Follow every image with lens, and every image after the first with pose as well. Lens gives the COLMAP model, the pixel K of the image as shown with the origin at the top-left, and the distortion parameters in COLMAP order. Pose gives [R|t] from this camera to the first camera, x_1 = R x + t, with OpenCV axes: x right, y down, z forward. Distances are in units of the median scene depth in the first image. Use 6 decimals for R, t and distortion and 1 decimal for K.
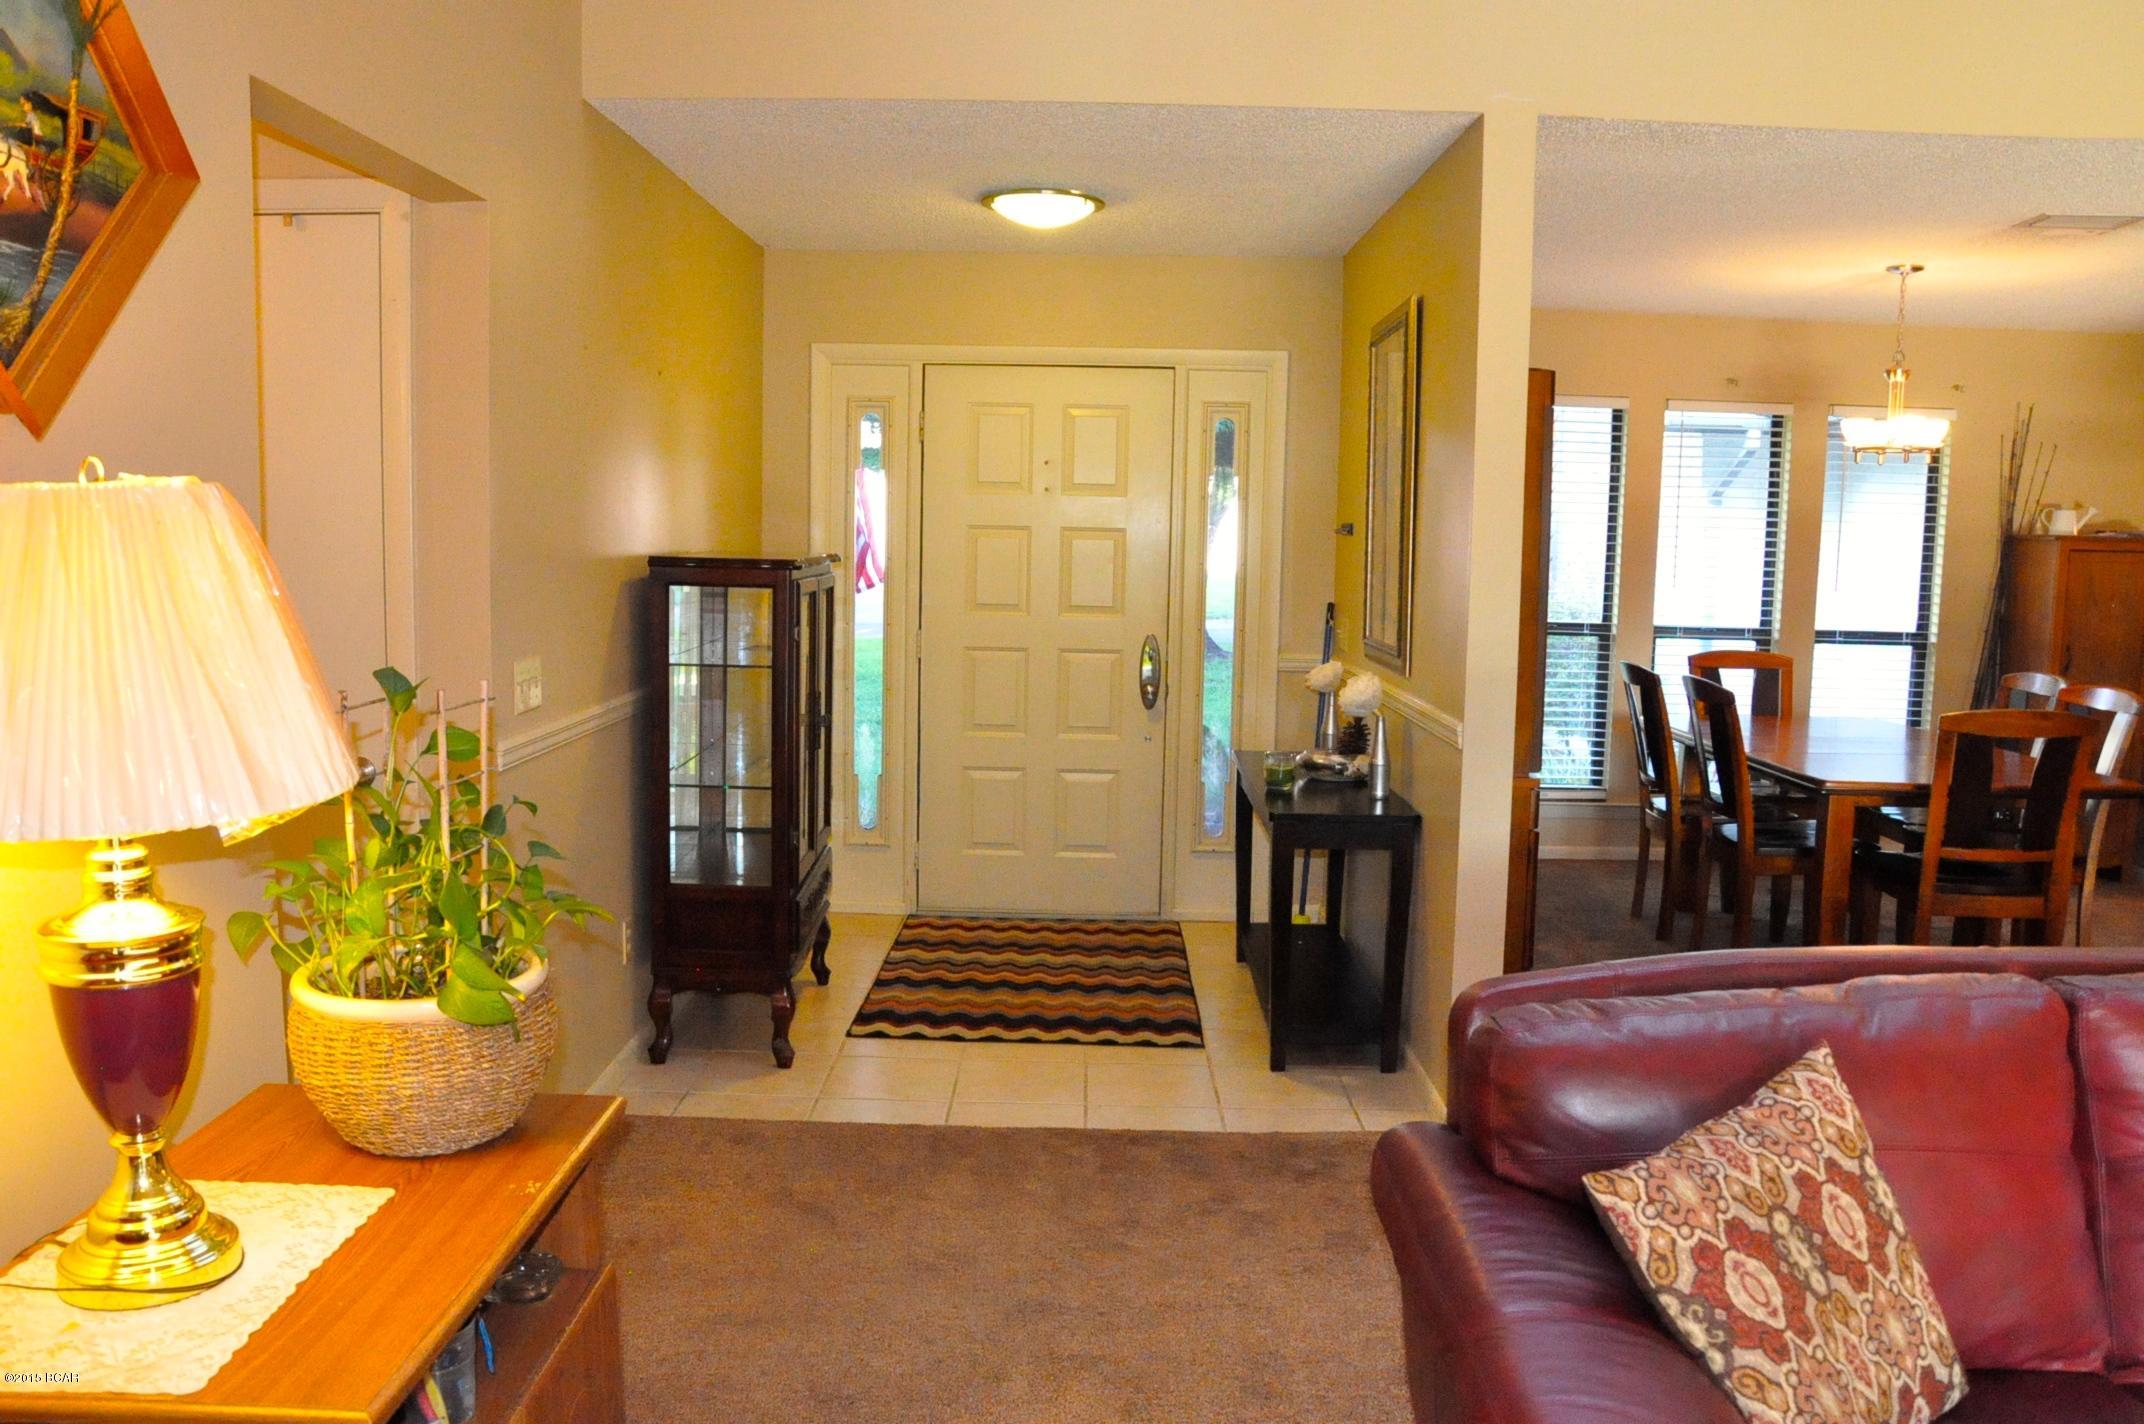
lens RADIAL K [[1678.3, 0, 1045.9], [0, 1678.3, 734.1], [0, 0, 1]] dist [-0.160619, 0.124413]
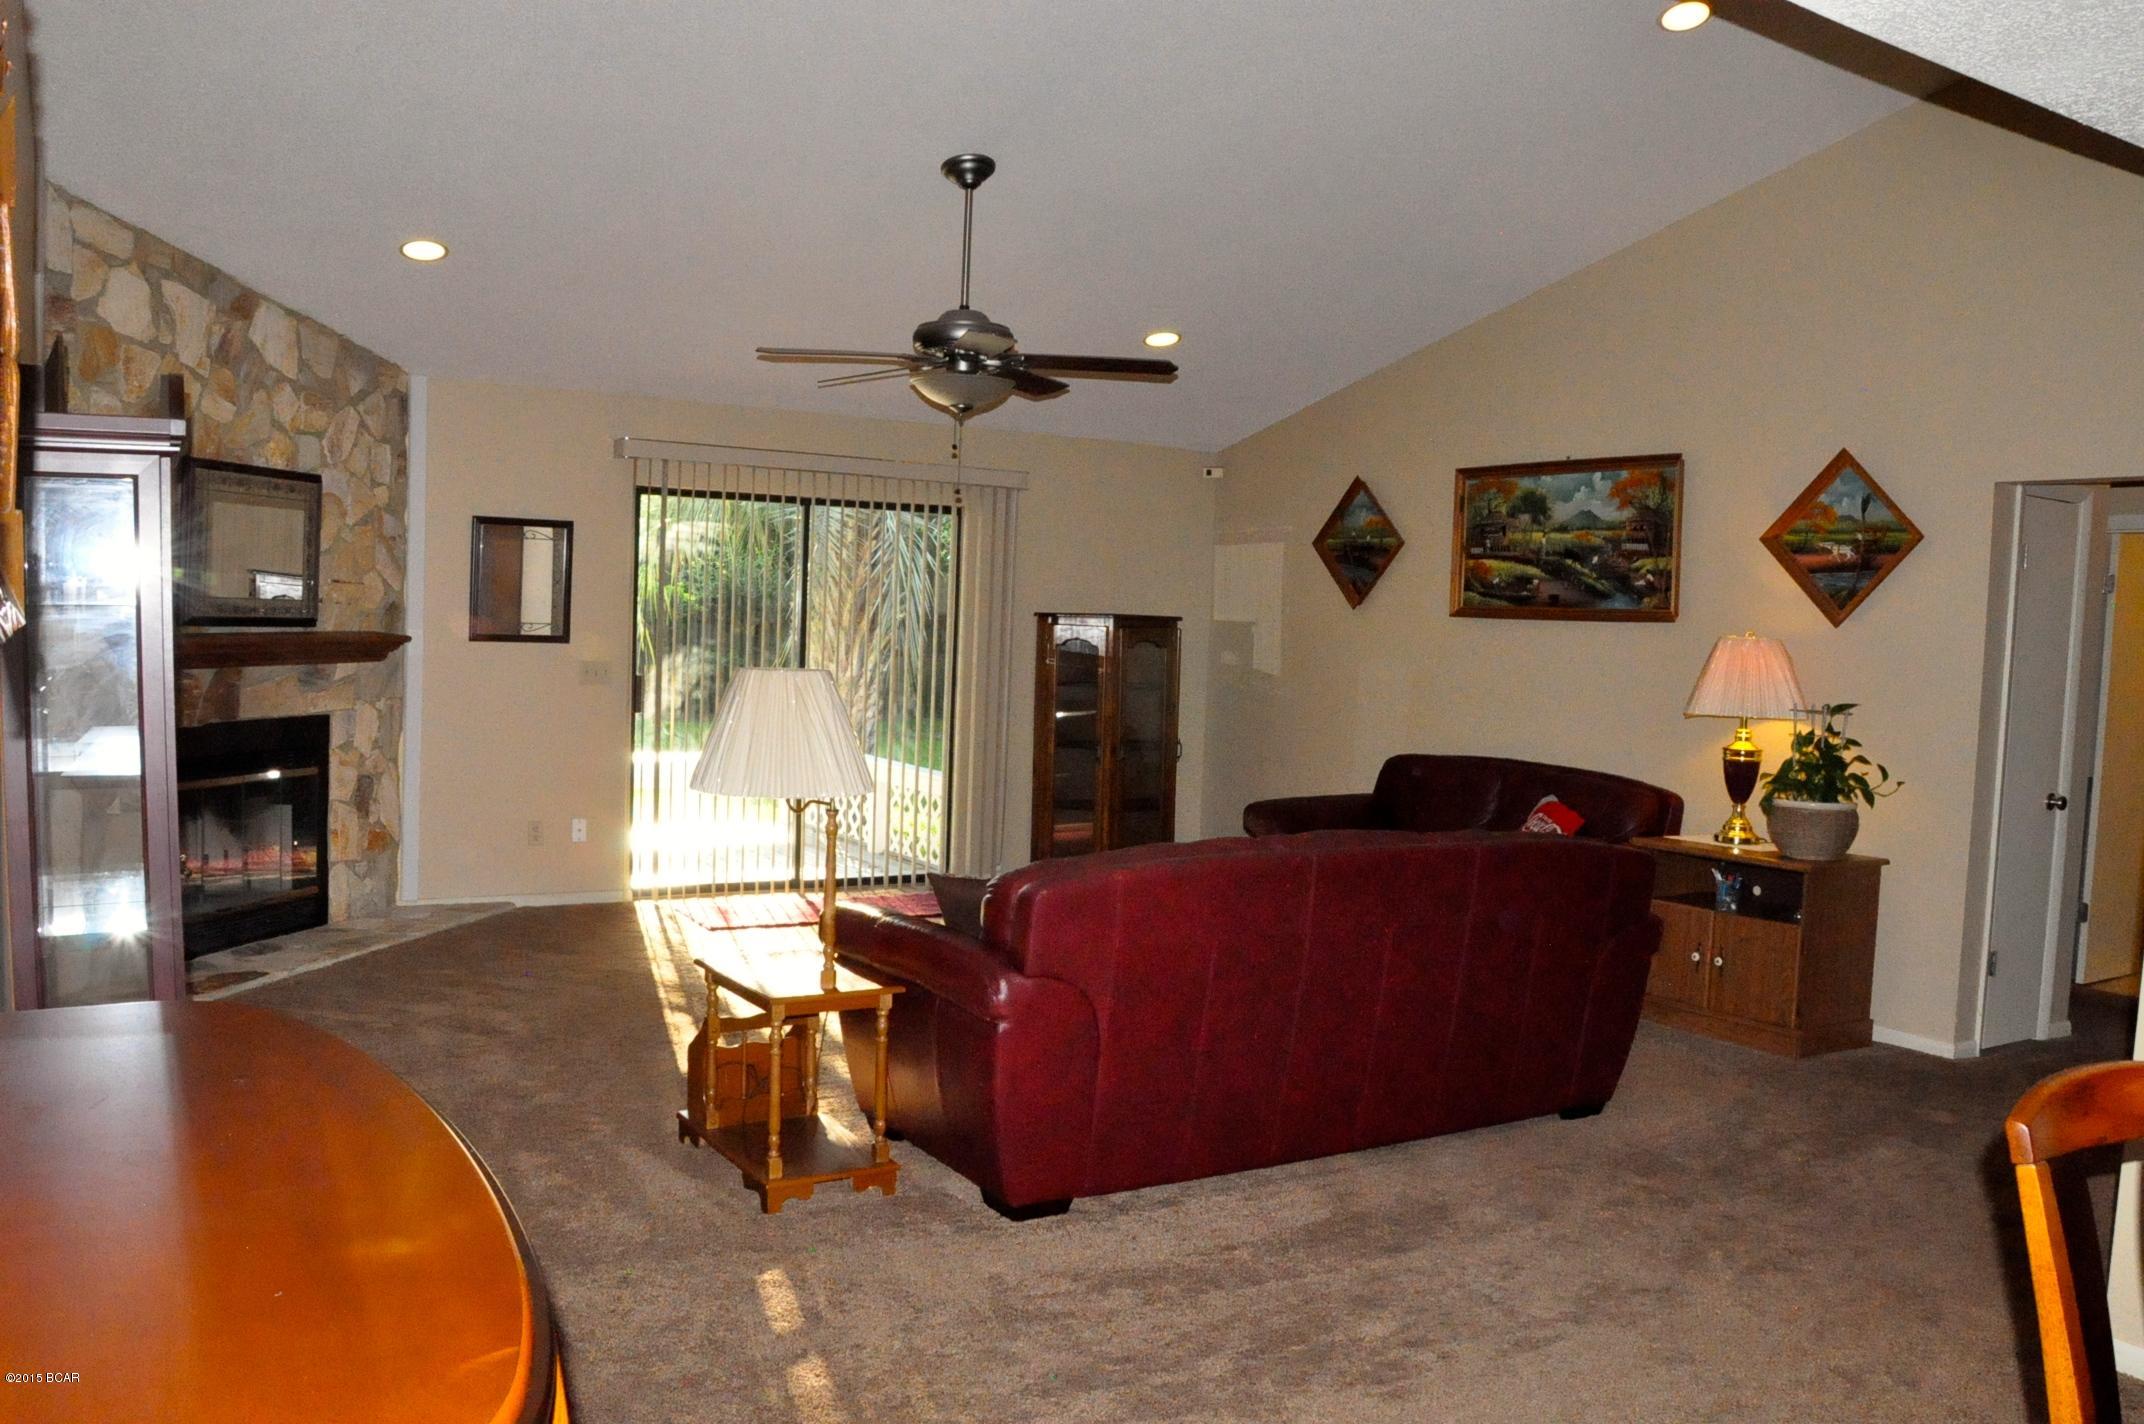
lens RADIAL K [[1678.3, 0, 1065.3], [0, 1678.3, 707.1], [0, 0, 1]] dist [-0.160619, 0.124413]
pose [[-0.825622, -0.020030, -0.563868, 0.872110], [-0.124229, 0.981298, 0.147040, -0.103145], [0.550378, 0.191448, -0.812670, 0.944220]]
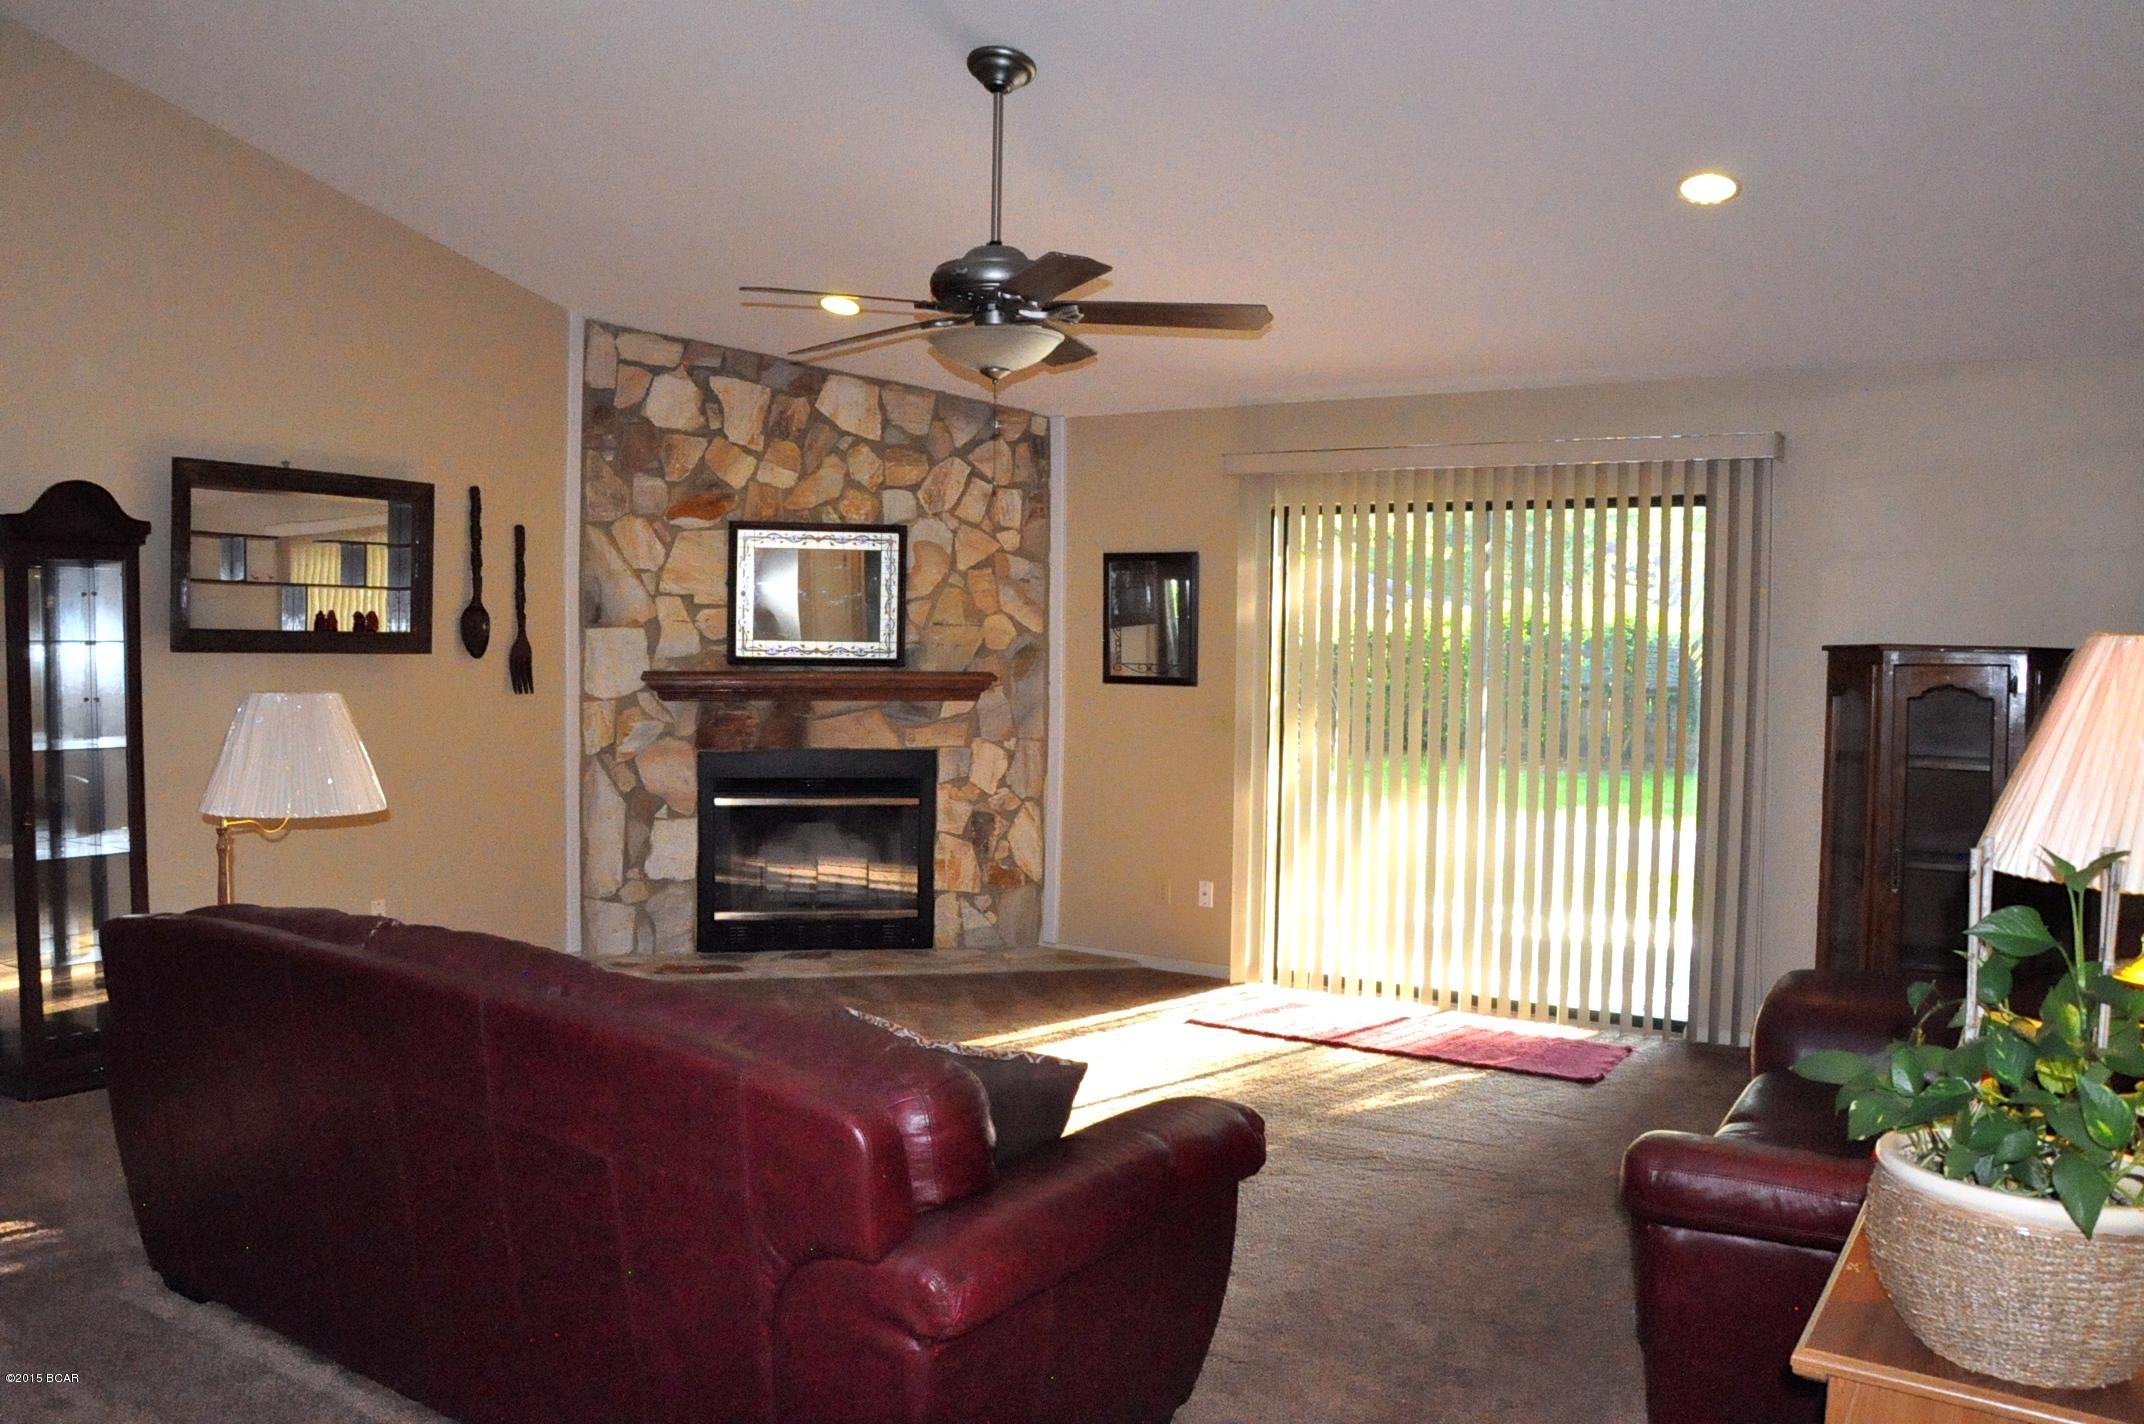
lens RADIAL K [[1678.3, 0, 958.7], [0, 1678.3, 731.5], [0, 0, 1]] dist [-0.160619, 0.124413]
pose [[-0.836828, -0.064138, 0.543696, -0.110293], [0.039430, 0.983473, 0.176707, -0.098290], [-0.546044, 0.169311, -0.820469, 0.725418]]
